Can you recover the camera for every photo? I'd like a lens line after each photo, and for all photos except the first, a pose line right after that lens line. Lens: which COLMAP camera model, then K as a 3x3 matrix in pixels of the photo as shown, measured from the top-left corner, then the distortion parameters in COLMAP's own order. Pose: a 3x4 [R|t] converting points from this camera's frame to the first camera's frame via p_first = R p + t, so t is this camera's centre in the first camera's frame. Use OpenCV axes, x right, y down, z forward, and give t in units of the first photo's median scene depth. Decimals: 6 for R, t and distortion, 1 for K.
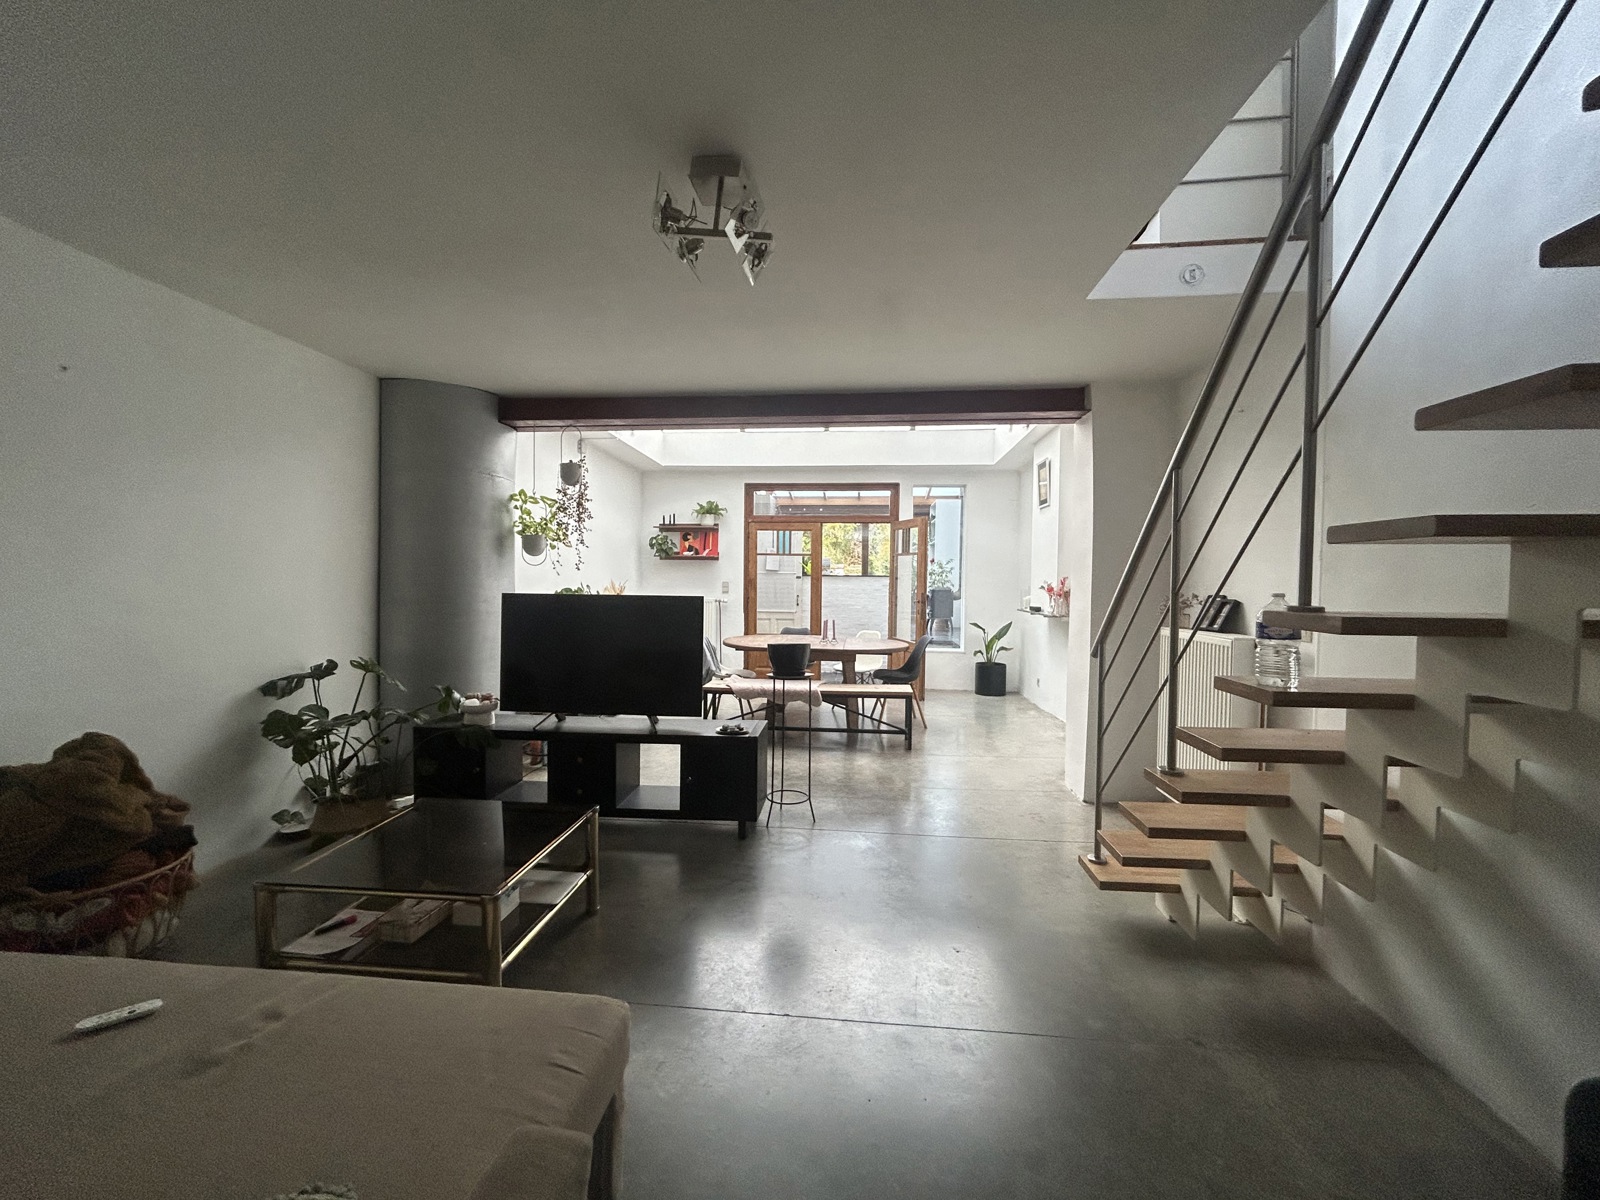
lens RADIAL K [[644.5, 0, 797.3], [0, 644.5, 594.9], [0, 0, 1]] dist [-0.000826, 0.000012]
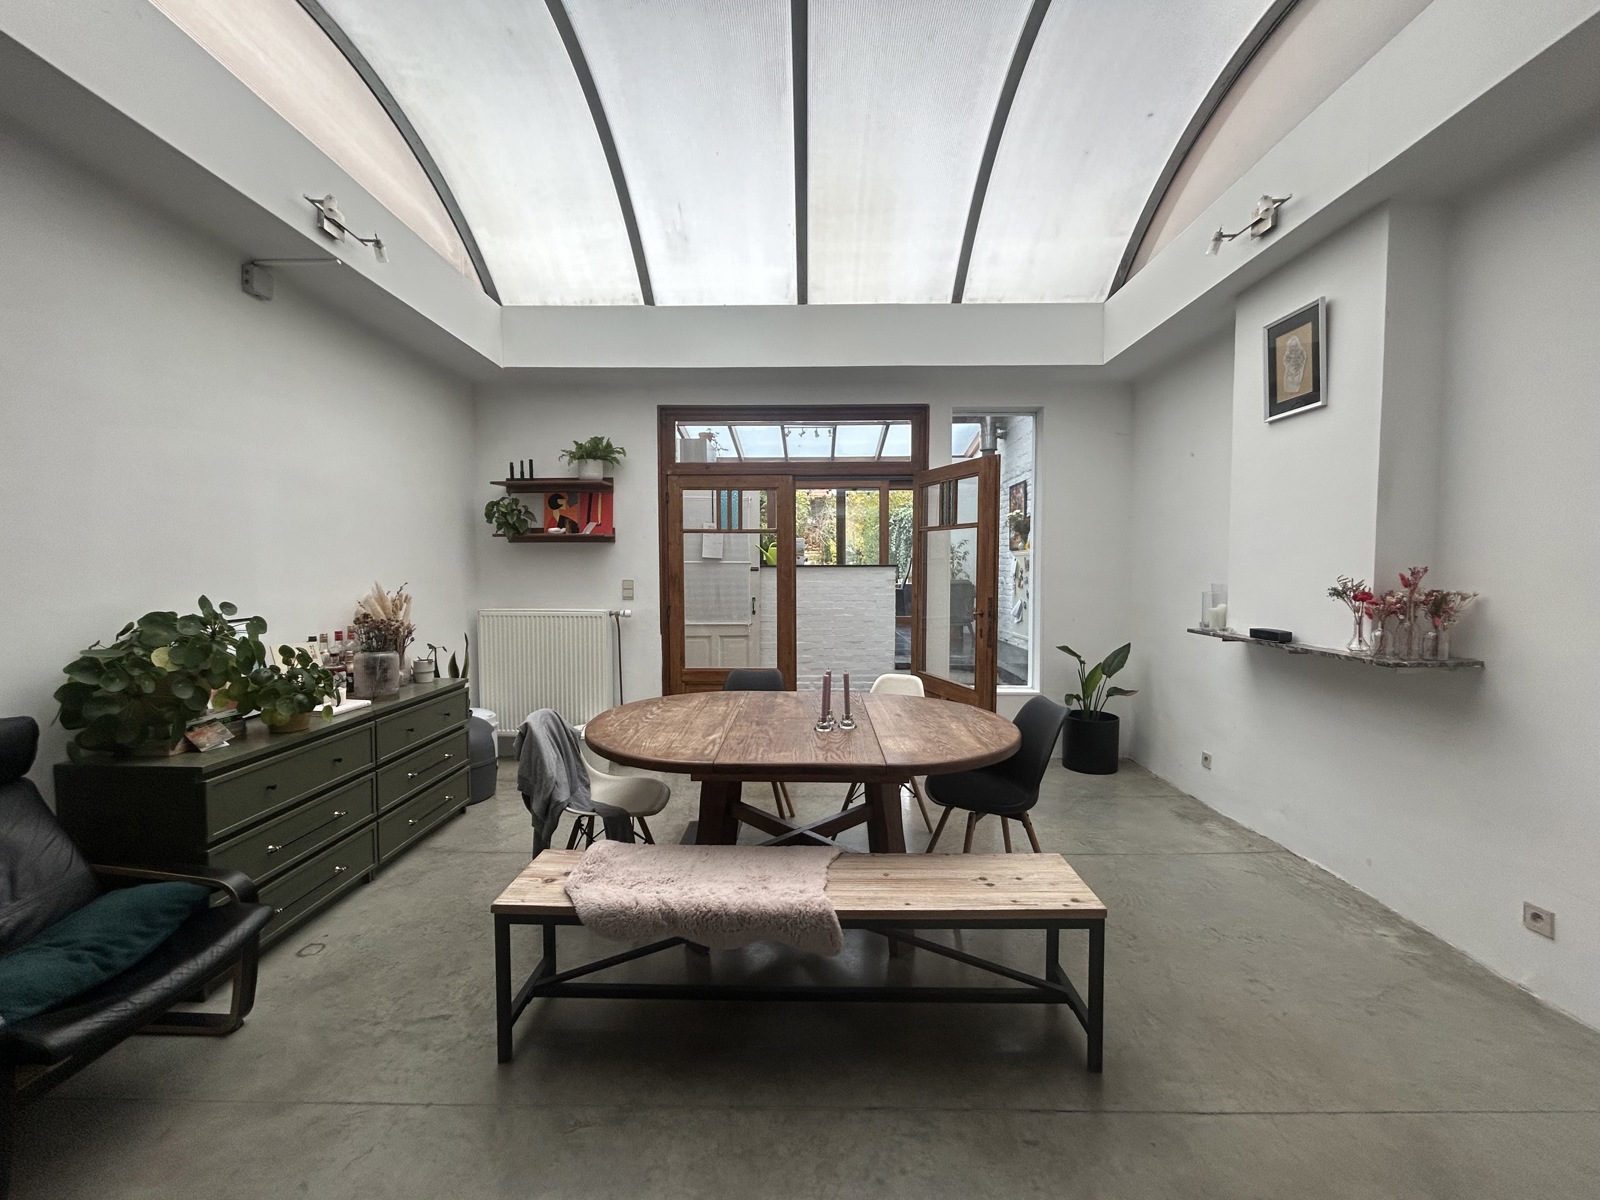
lens RADIAL K [[644.5, 0, 801.6], [0, 644.5, 596.3], [0, 0, 1]] dist [-0.000826, 0.000012]
pose [[0.996245, -0.018240, 0.084632, -0.006416], [0.016121, 0.999541, 0.025653, -0.017761], [-0.085061, -0.024192, 0.996082, 0.419176]]
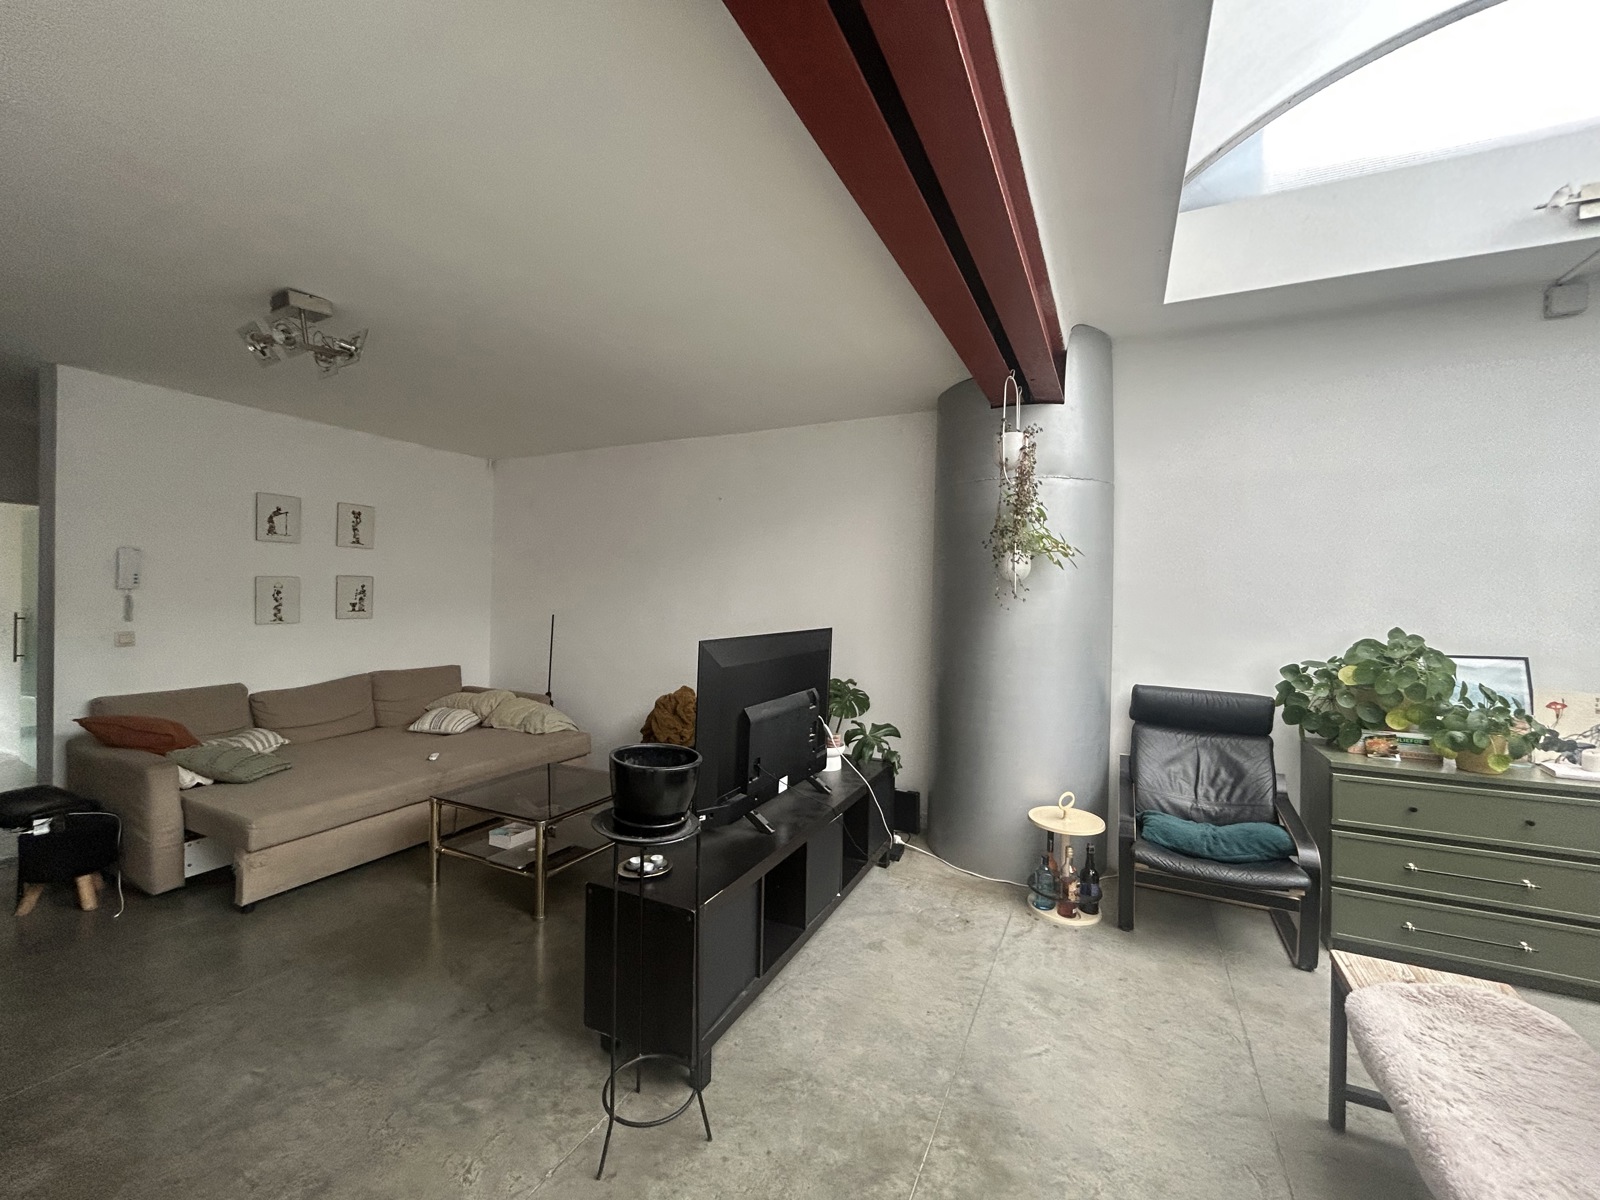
lens RADIAL K [[644.5, 0, 800.4], [0, 644.5, 600.2], [0, 0, 1]] dist [-0.000826, 0.000012]
pose [[-0.359300, -0.012642, -0.933136, 0.502547], [-0.031527, 0.999502, -0.001402, -0.022627], [0.932689, 0.028915, -0.359520, 0.808385]]
